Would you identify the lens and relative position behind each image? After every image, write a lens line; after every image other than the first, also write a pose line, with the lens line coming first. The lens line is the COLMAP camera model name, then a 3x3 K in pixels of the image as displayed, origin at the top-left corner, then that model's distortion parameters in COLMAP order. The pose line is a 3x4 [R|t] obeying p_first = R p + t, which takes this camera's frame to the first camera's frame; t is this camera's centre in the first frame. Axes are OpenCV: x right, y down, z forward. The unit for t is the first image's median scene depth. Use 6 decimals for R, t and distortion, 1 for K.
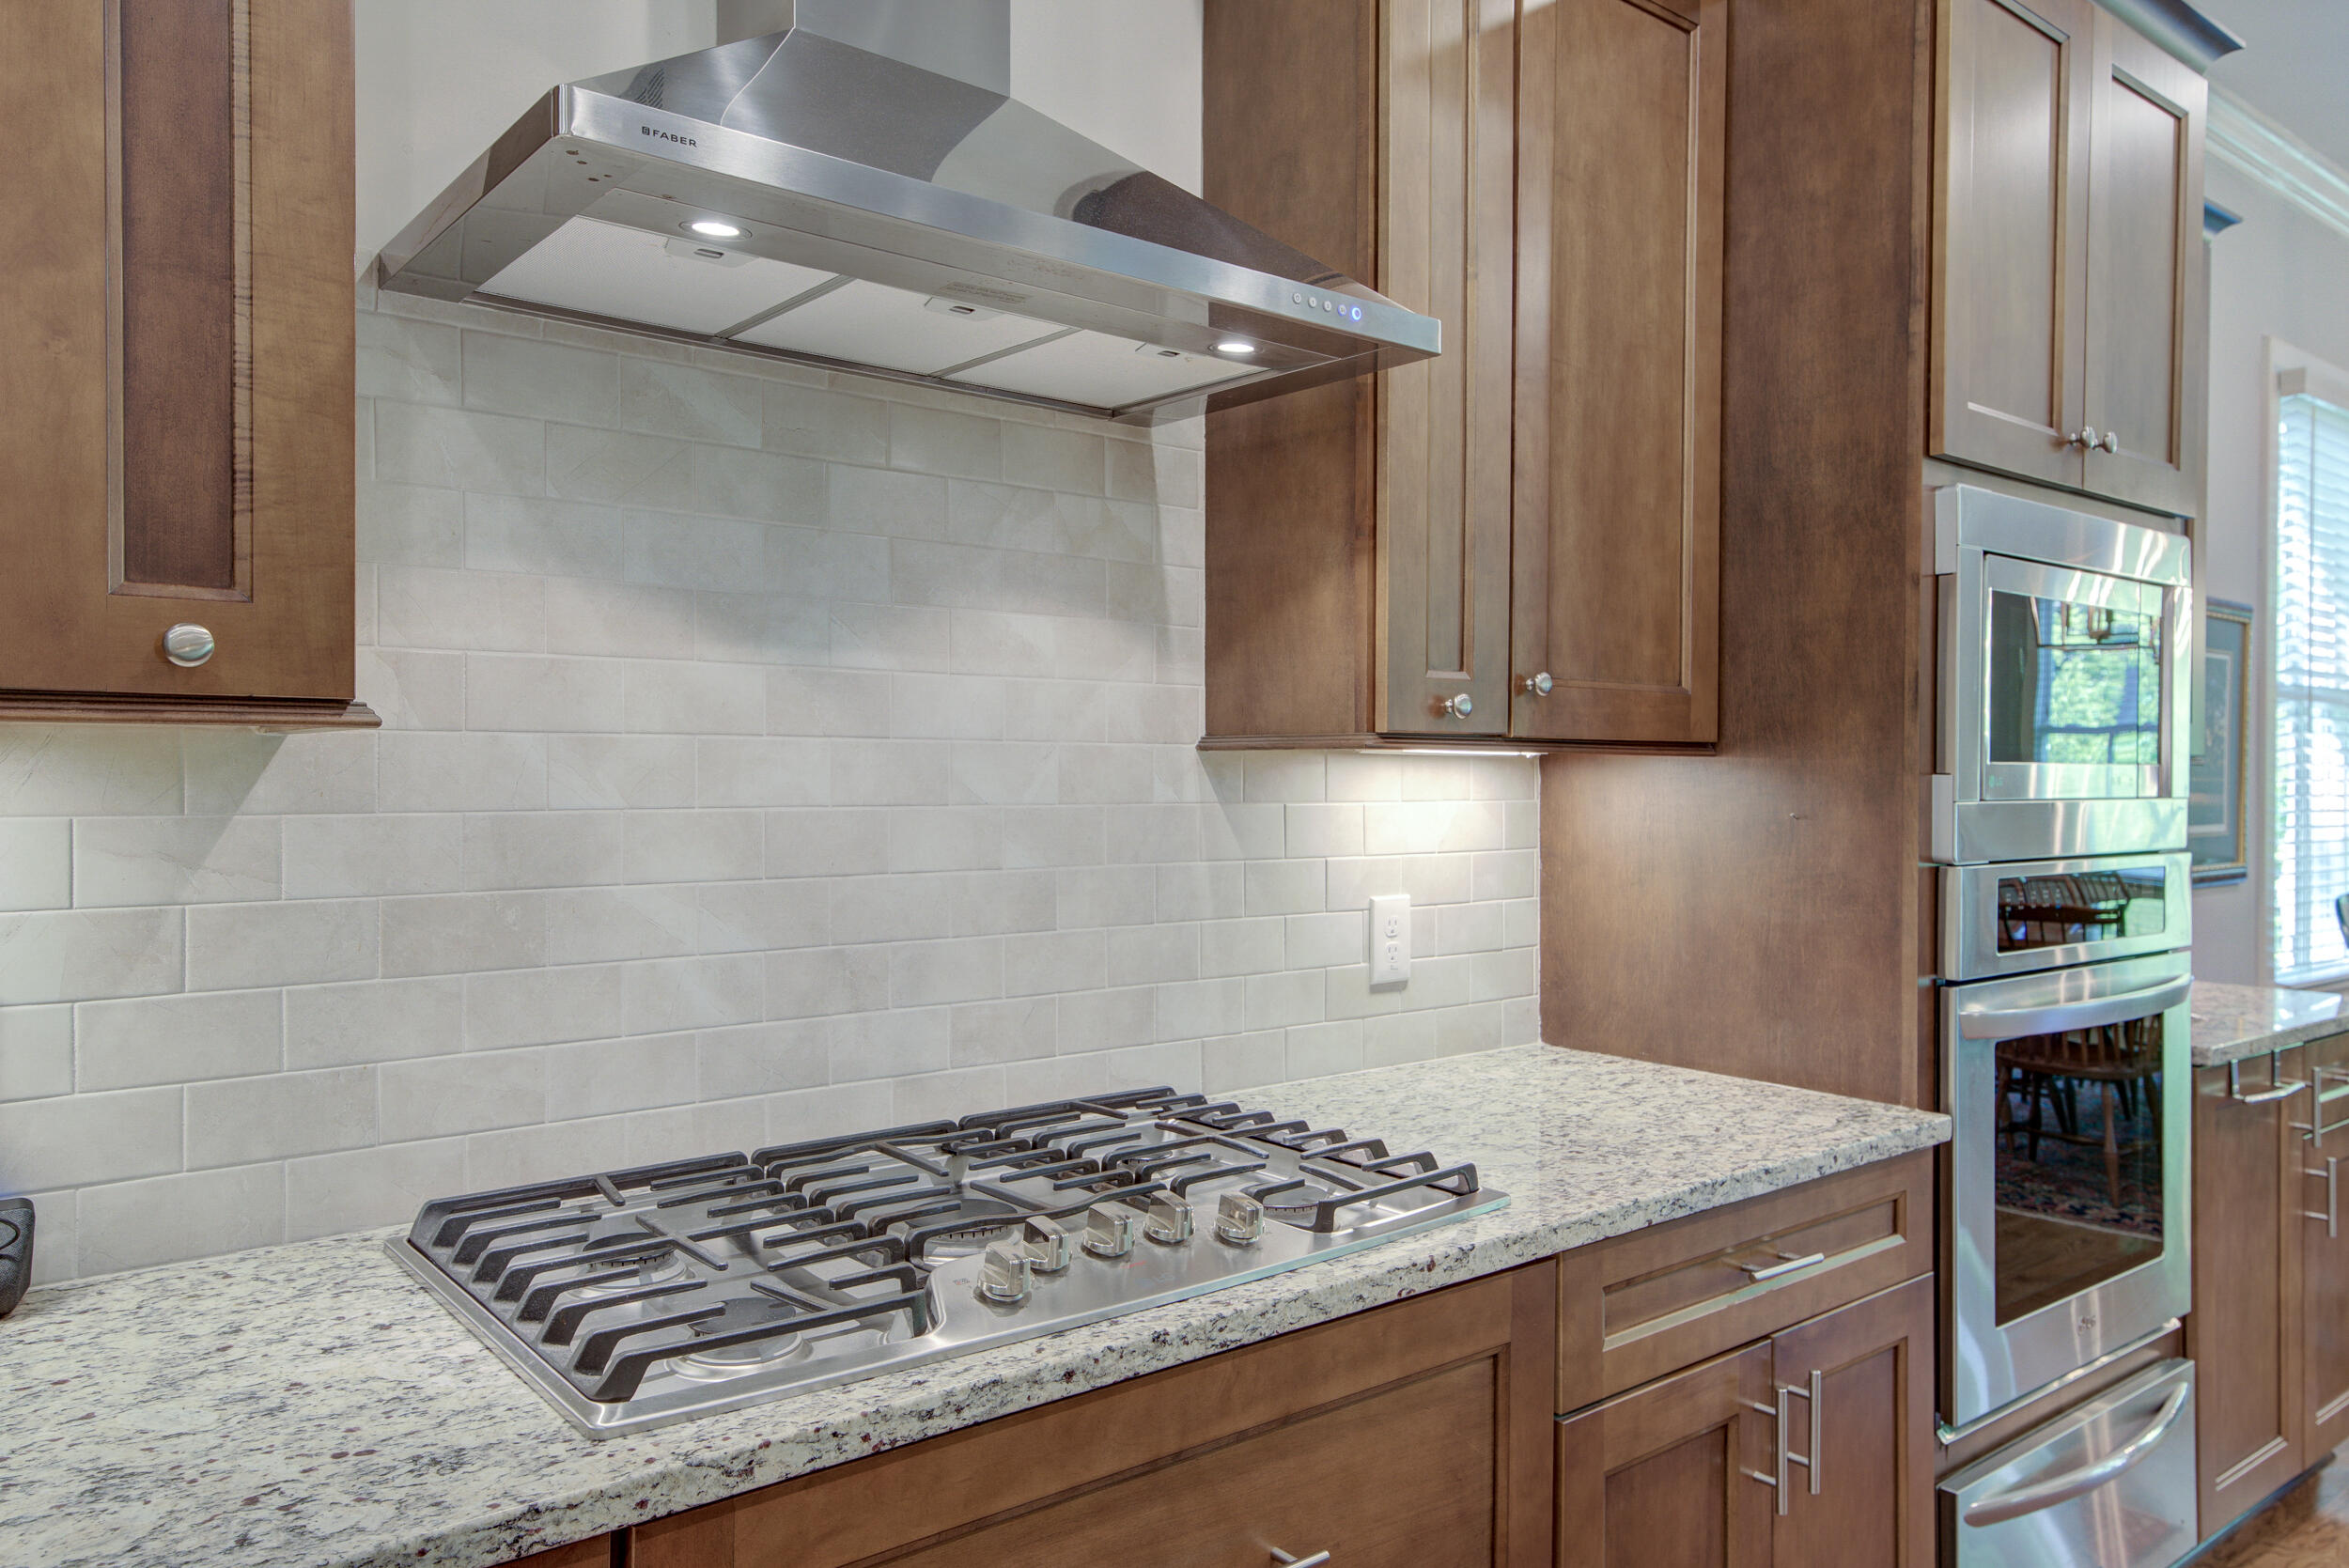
lens RADIAL K [[1618.6, 0, 1174.4], [0, 1618.6, 782.5], [0, 0, 1]] dist [0.027835, -0.000229]
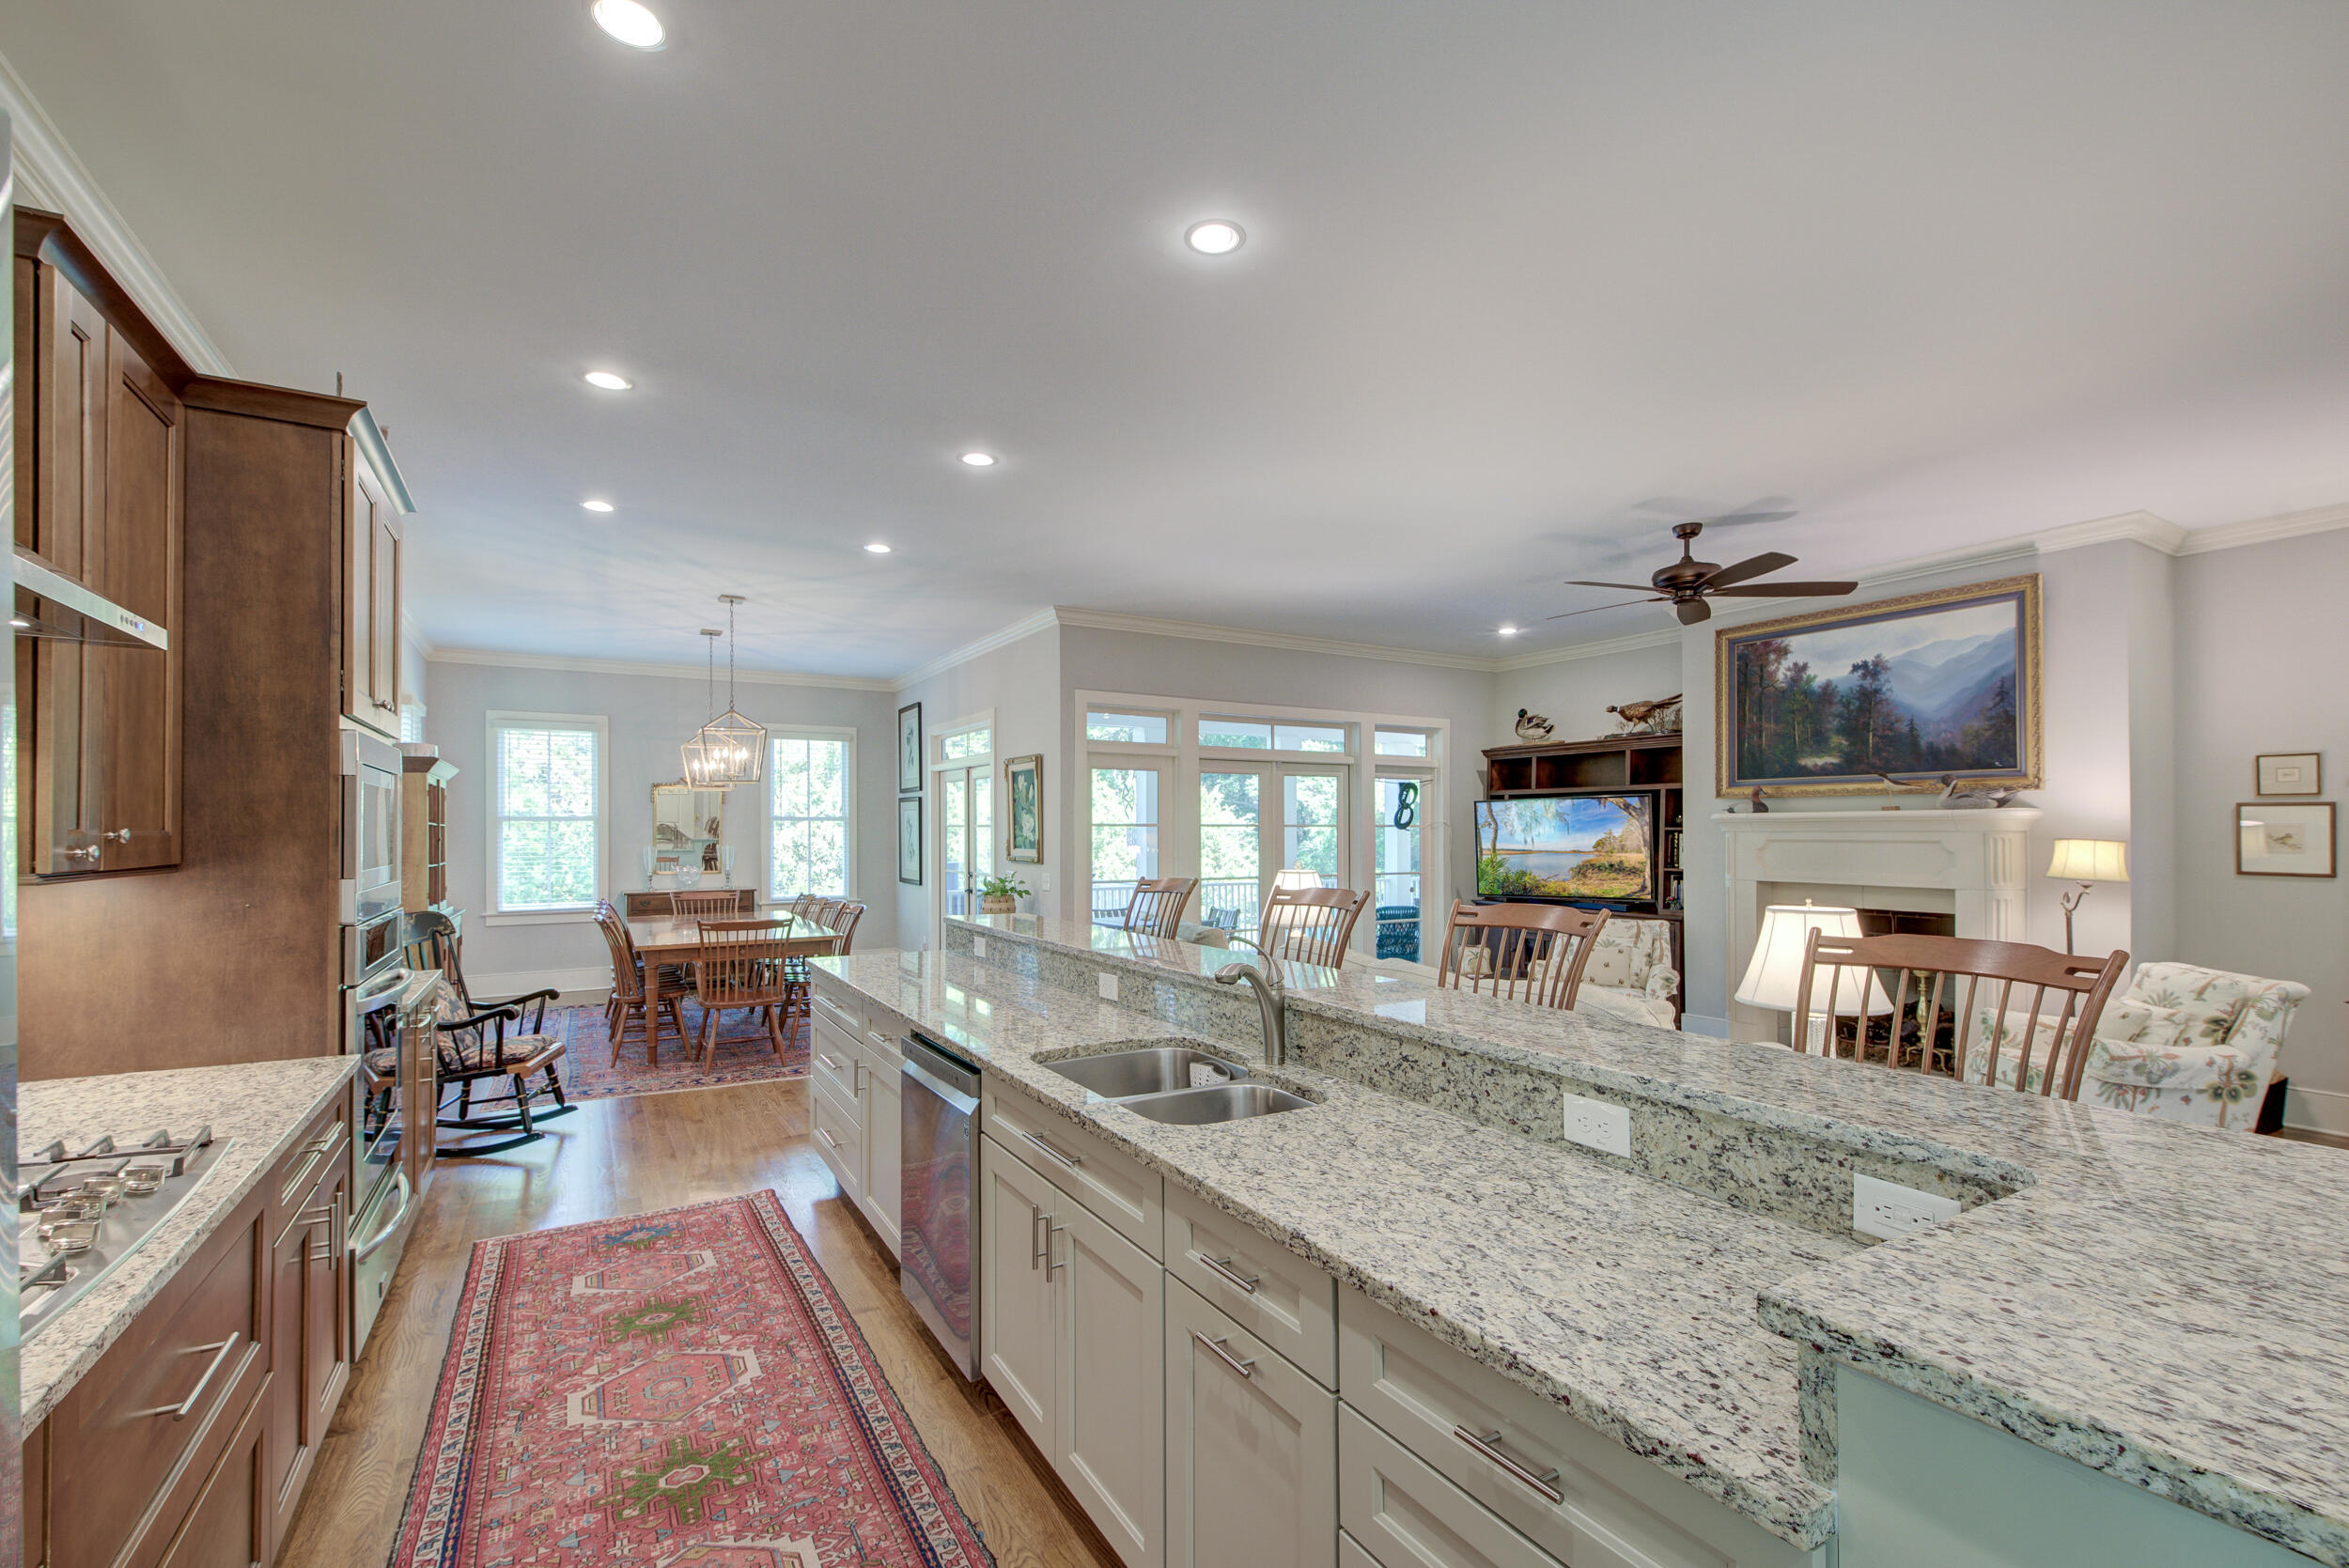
lens RADIAL K [[994.6, 0, 1178.4], [0, 994.6, 821.1], [0, 0, 1]] dist [-0.015518, -0.001453]
pose [[0.137370, 0.003859, 0.990512, -0.522115], [0.010414, 0.999932, -0.005340, -0.054774], [-0.990465, 0.011049, 0.137320, -0.126374]]
